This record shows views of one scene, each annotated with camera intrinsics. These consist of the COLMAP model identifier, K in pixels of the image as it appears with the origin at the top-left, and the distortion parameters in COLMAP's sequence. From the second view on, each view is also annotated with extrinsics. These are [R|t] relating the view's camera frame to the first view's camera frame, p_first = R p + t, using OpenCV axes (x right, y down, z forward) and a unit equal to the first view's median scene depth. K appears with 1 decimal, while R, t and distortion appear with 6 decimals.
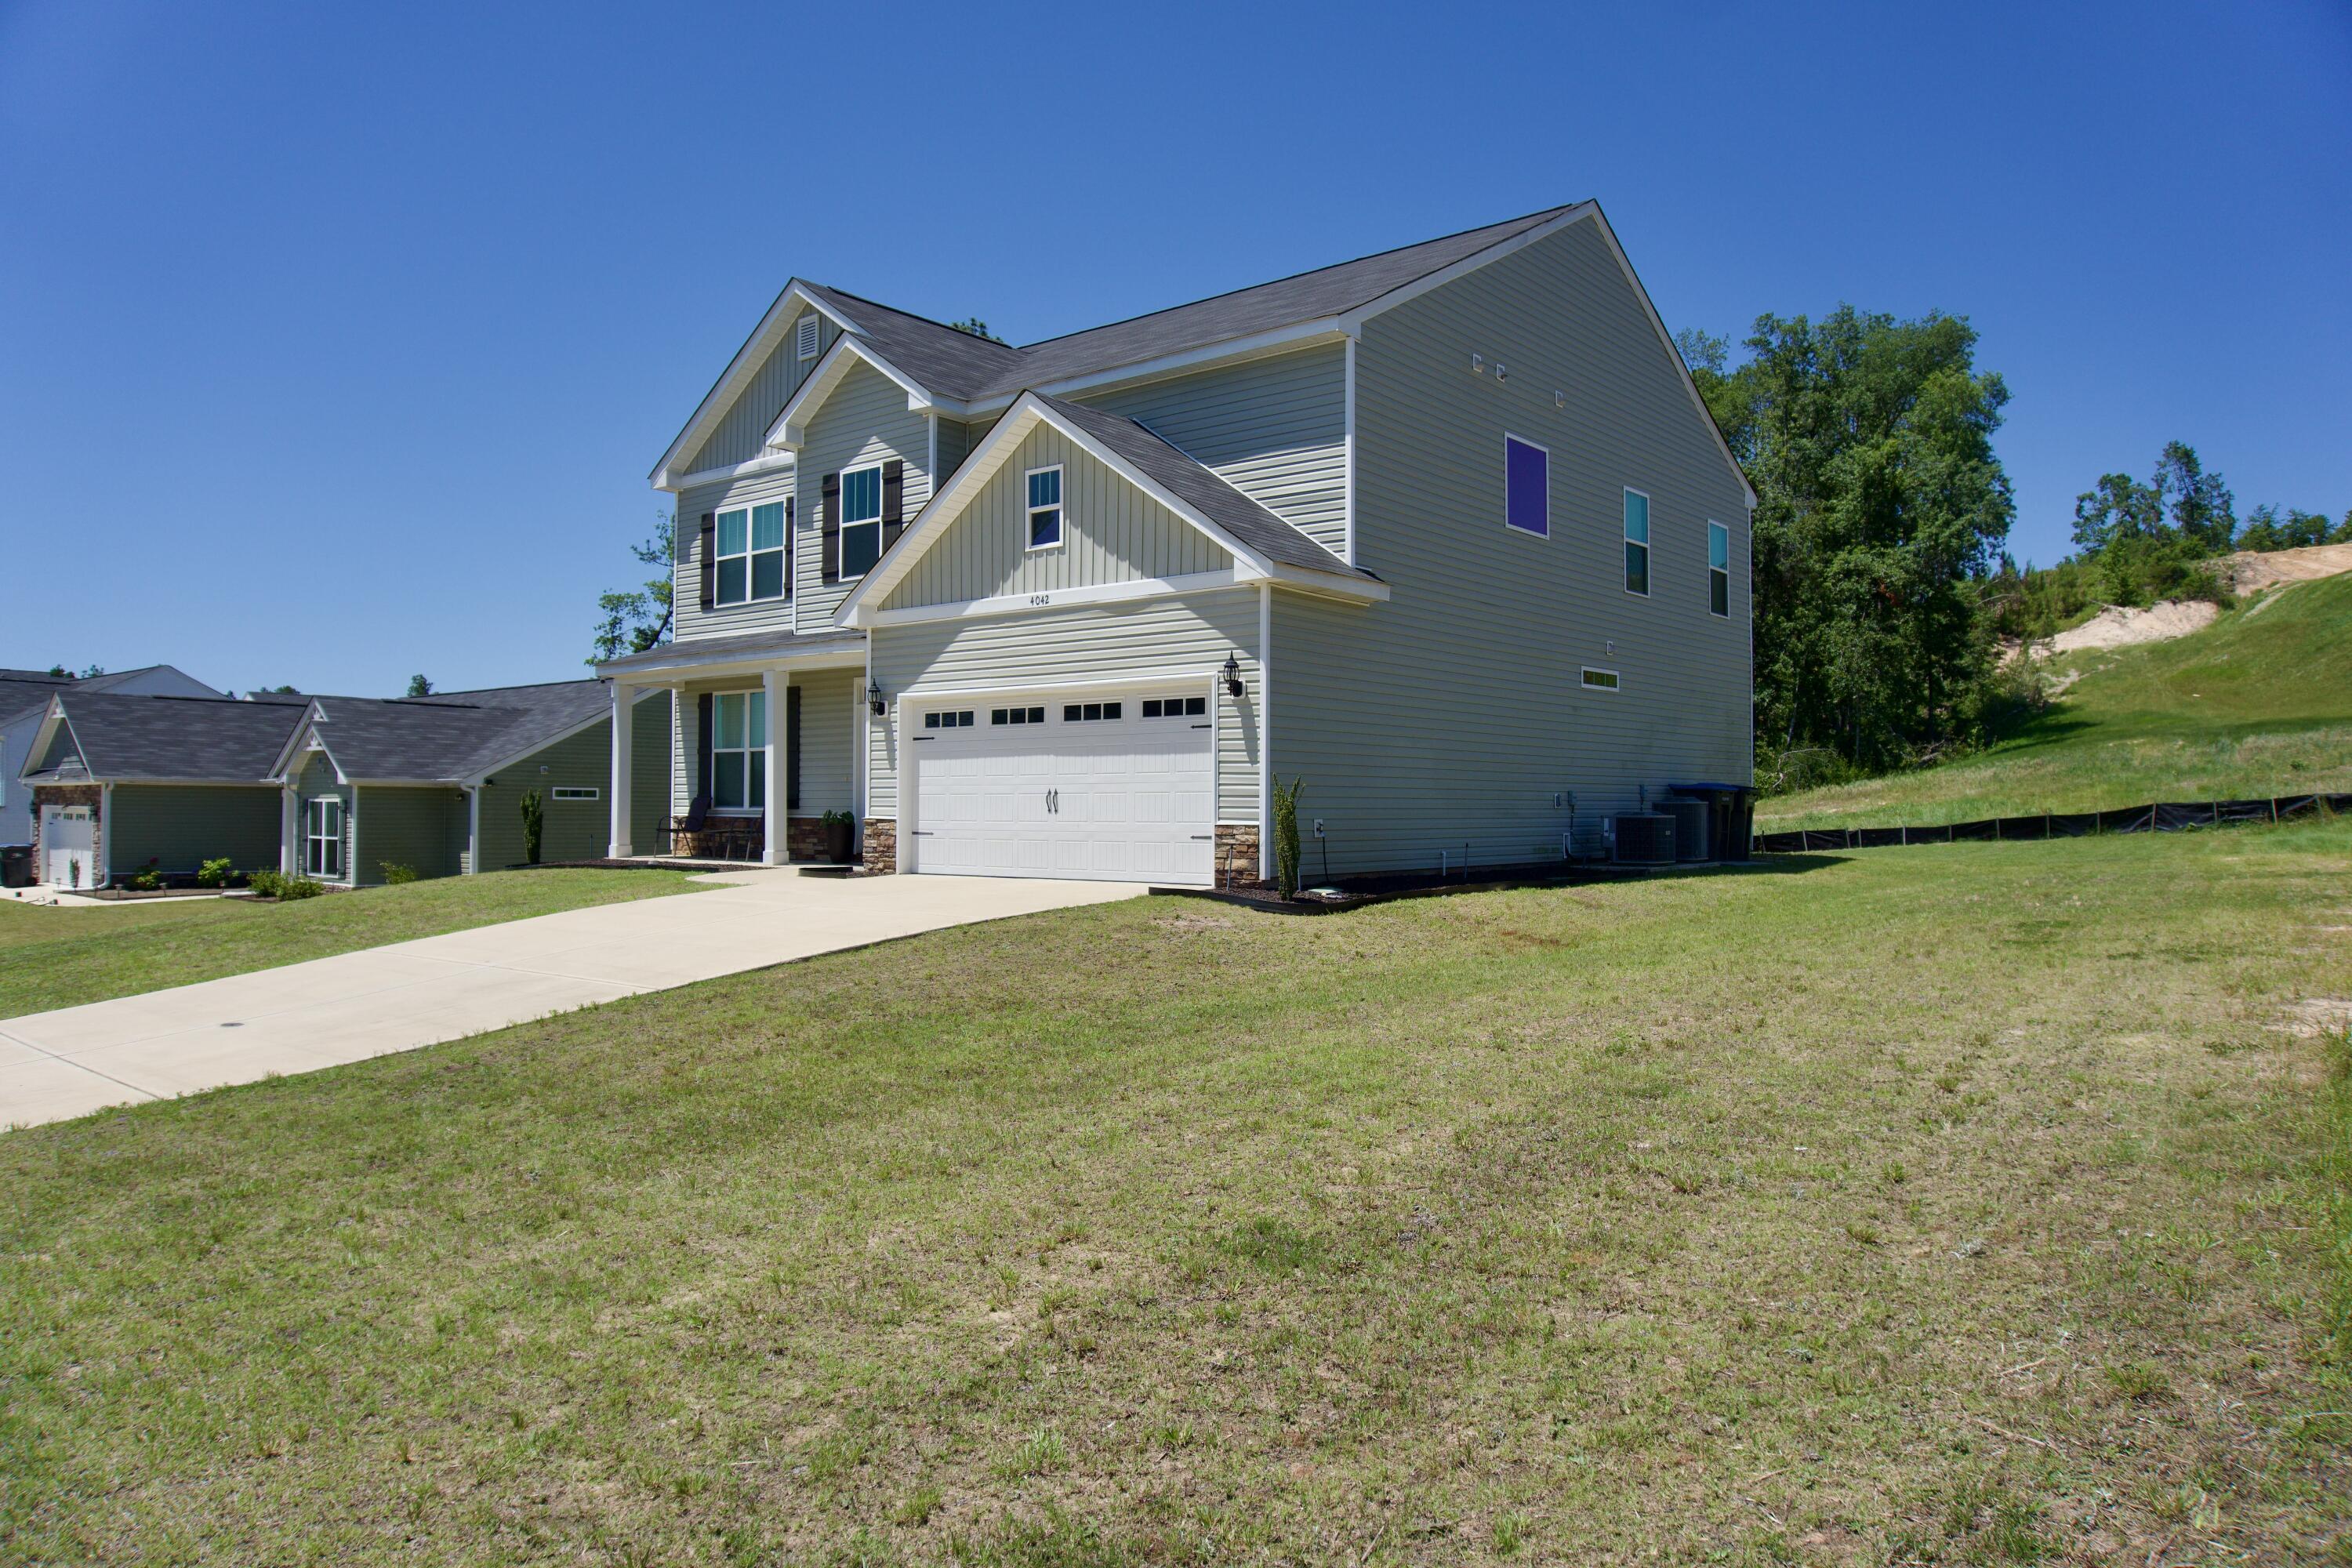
lens RADIAL K [[1564.3, 0, 1170.3], [0, 1564.3, 788.9], [0, 0, 1]] dist [-0.050557, -0.004370]
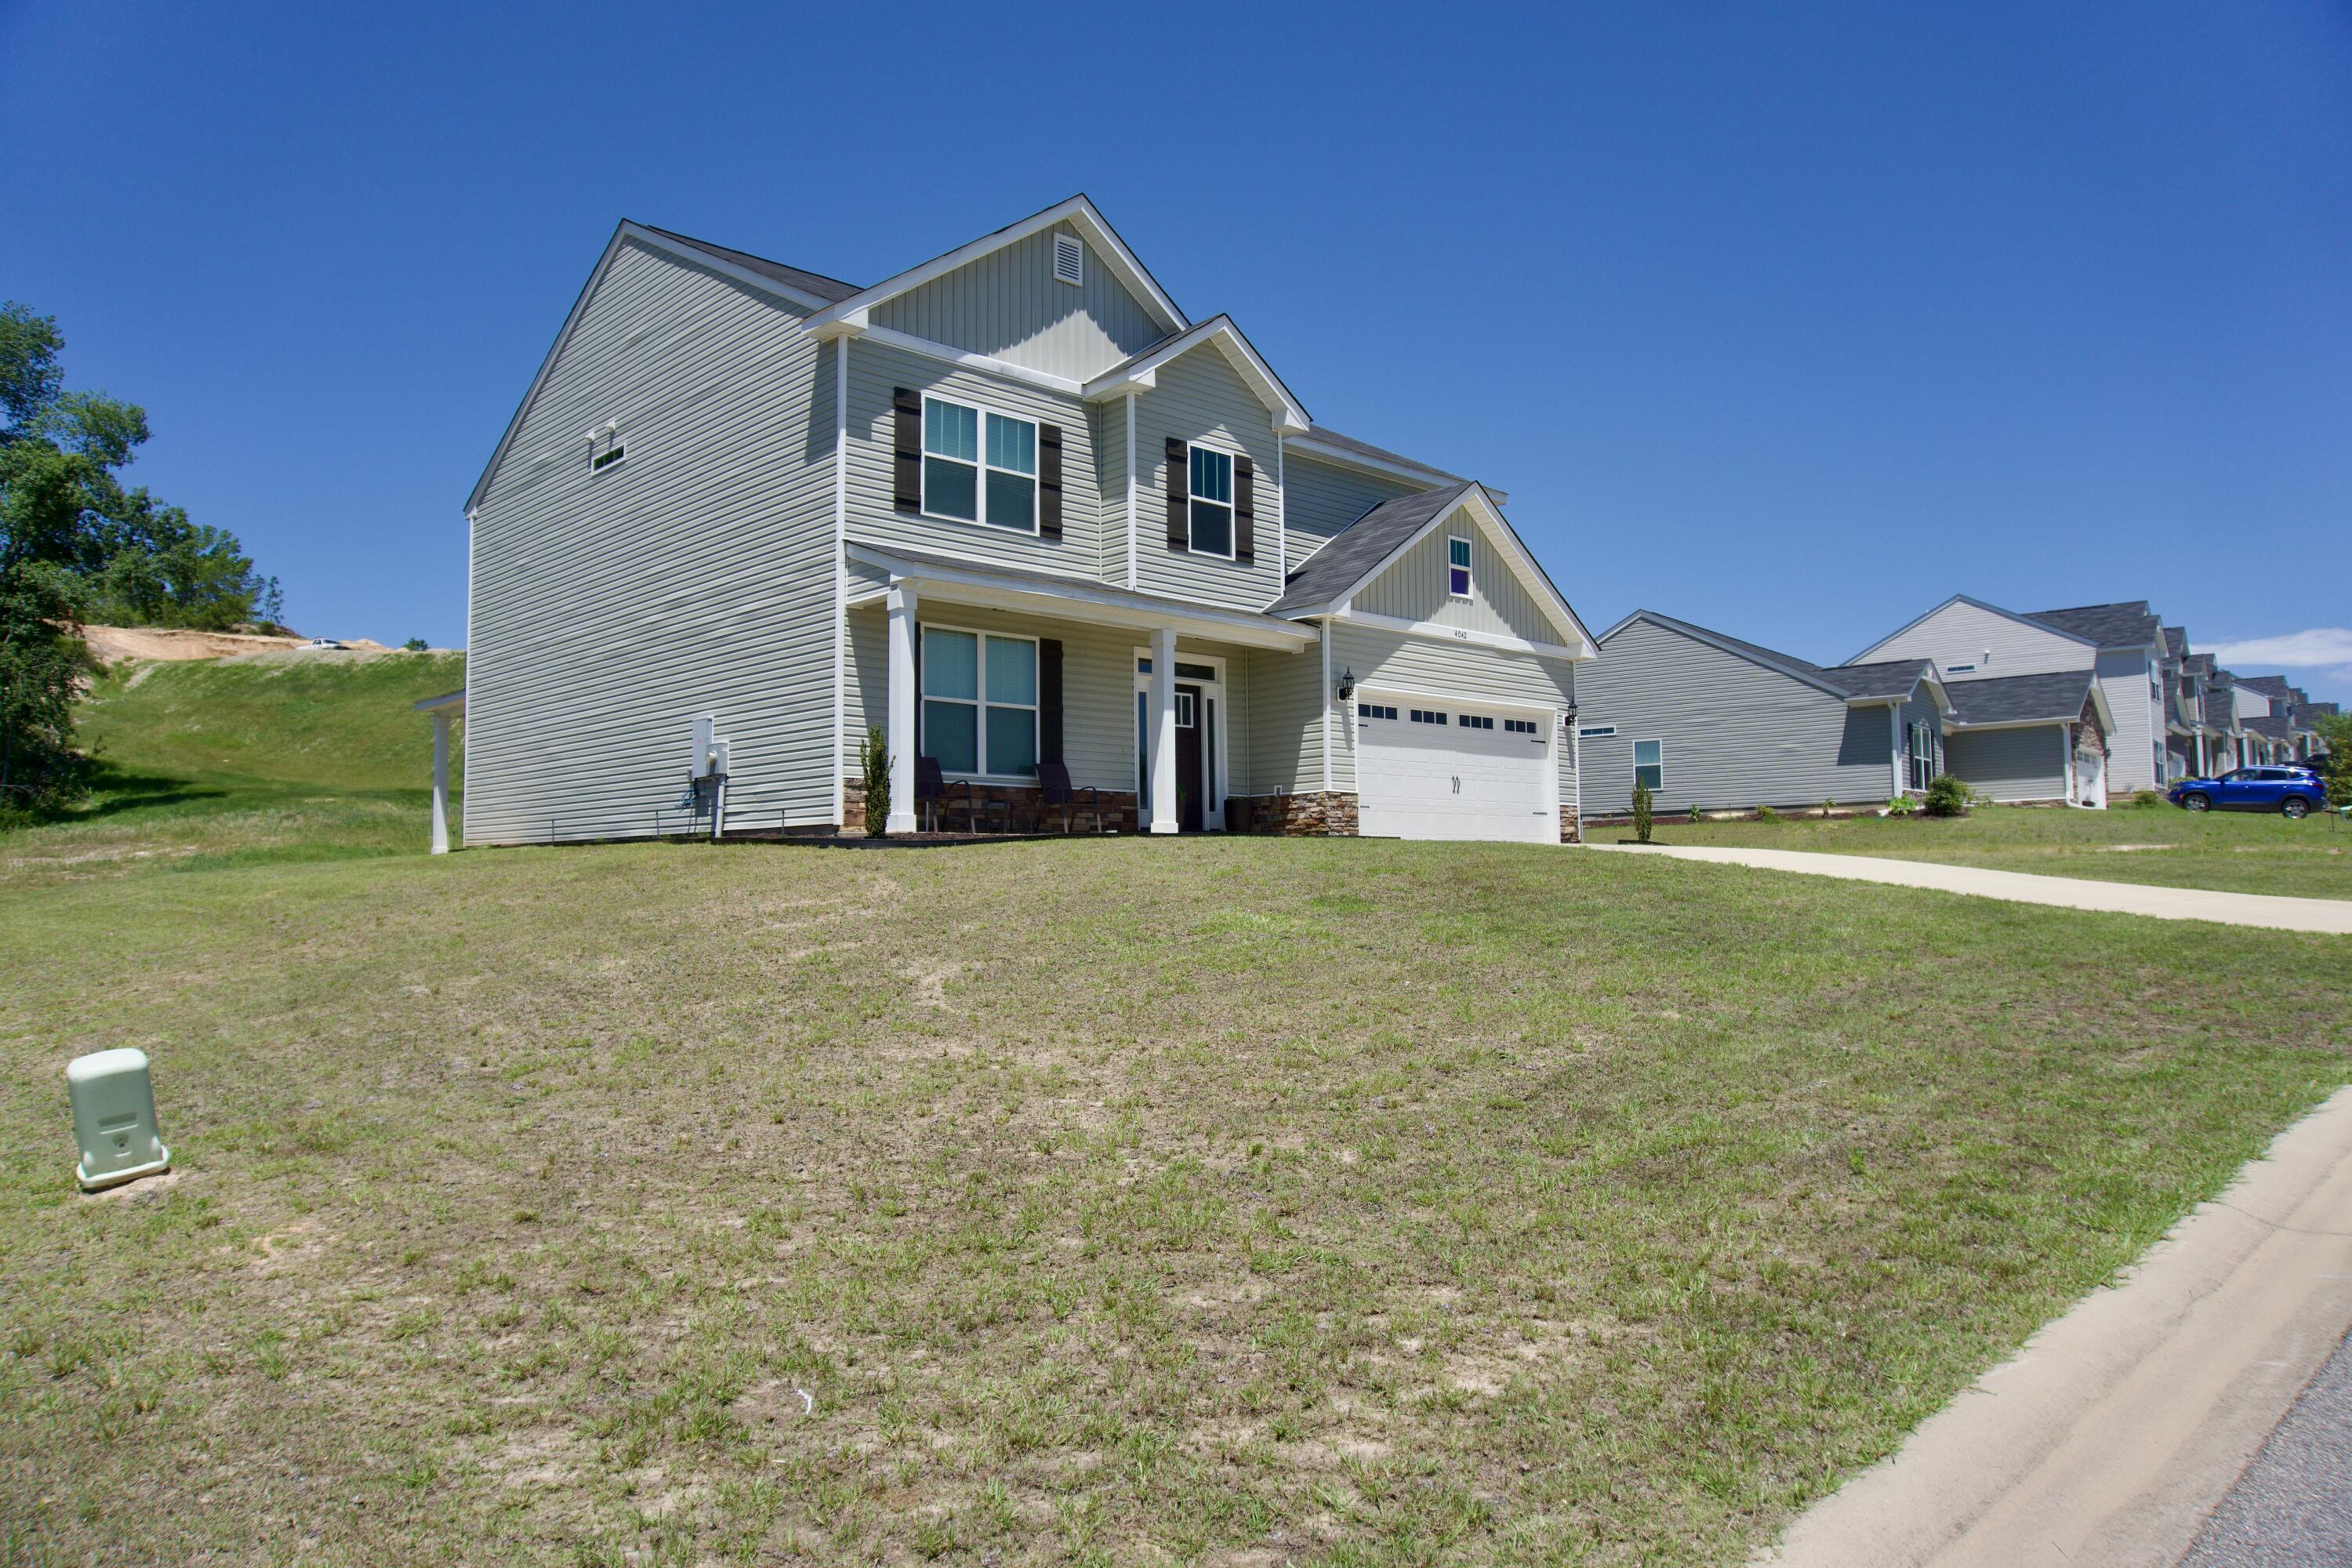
lens RADIAL K [[1564.3, 0, 1174.3], [0, 1564.3, 760.8], [0, 0, 1]] dist [-0.050557, -0.004370]
pose [[0.119926, 0.073263, 0.990076, -1.316179], [-0.002102, 0.997290, -0.073542, 0.079560], [-0.992781, 0.006738, 0.119755, 0.995035]]
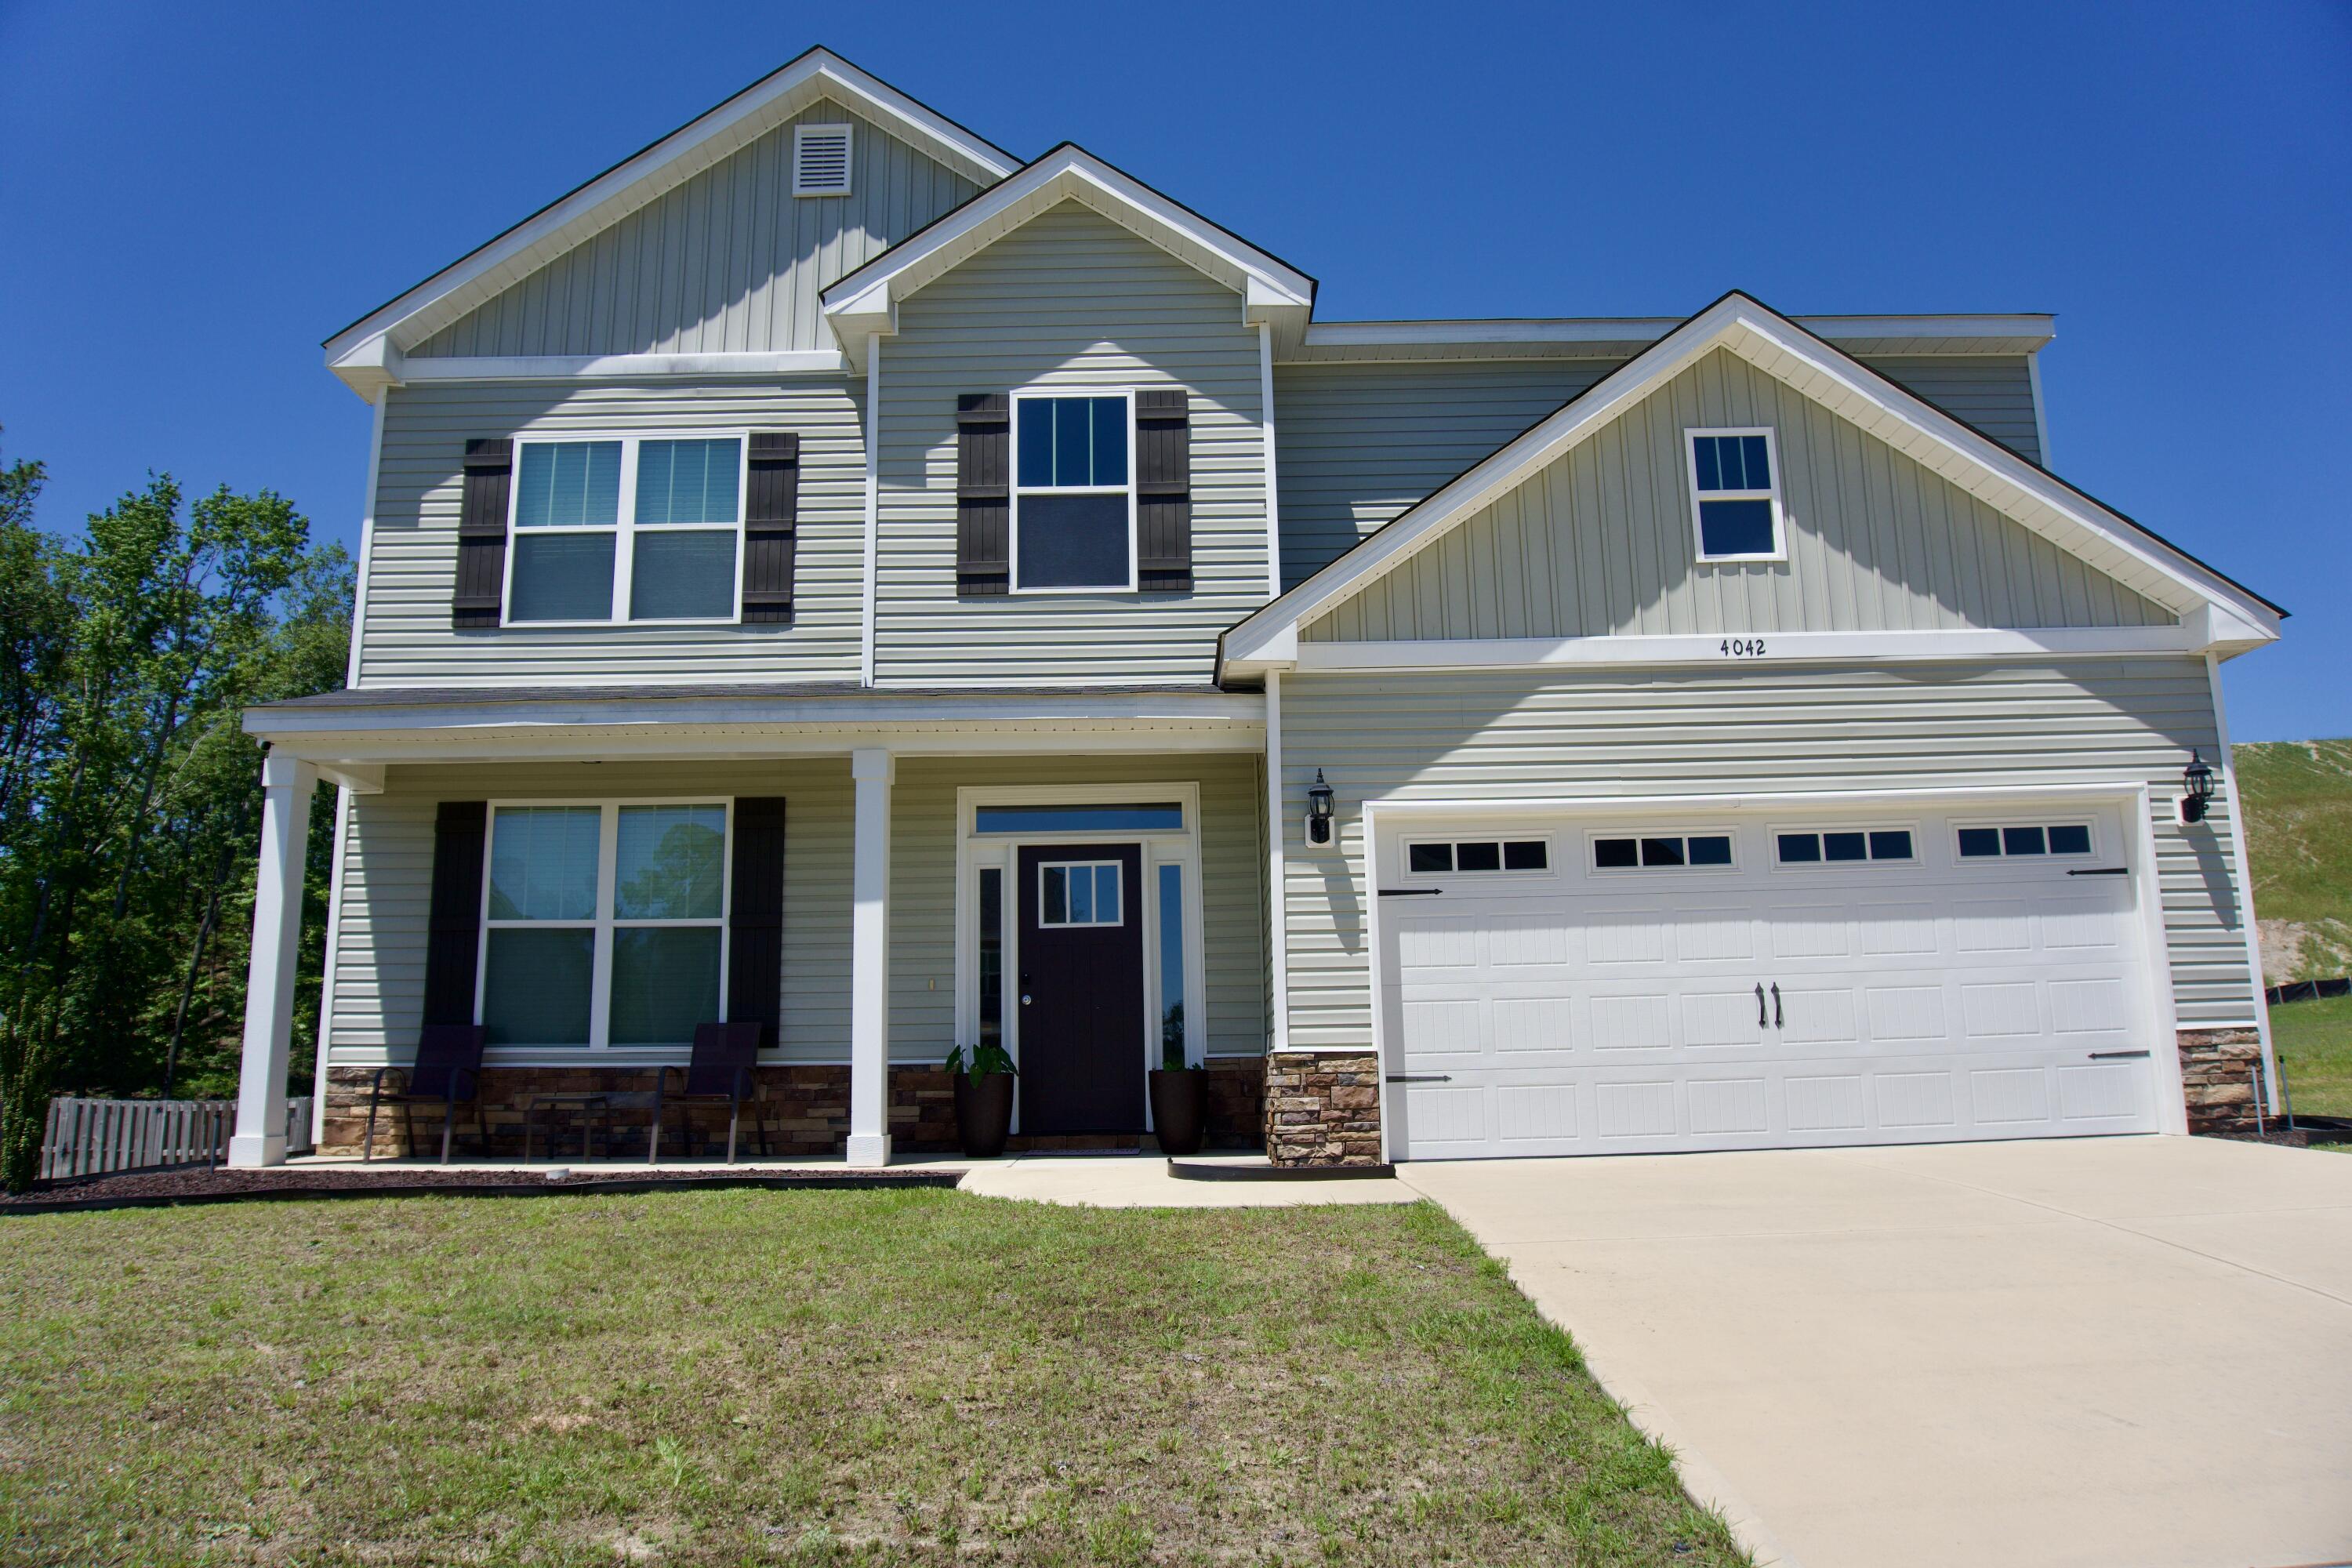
lens RADIAL K [[1564.3, 0, 1175.0], [0, 1564.3, 764.6], [0, 0, 1]] dist [-0.050557, -0.004370]
pose [[0.768971, 0.102527, 0.631009, -0.546428], [0.015754, 0.983717, -0.179033, 0.017787], [-0.639090, 0.147612, 0.754834, 0.652359]]
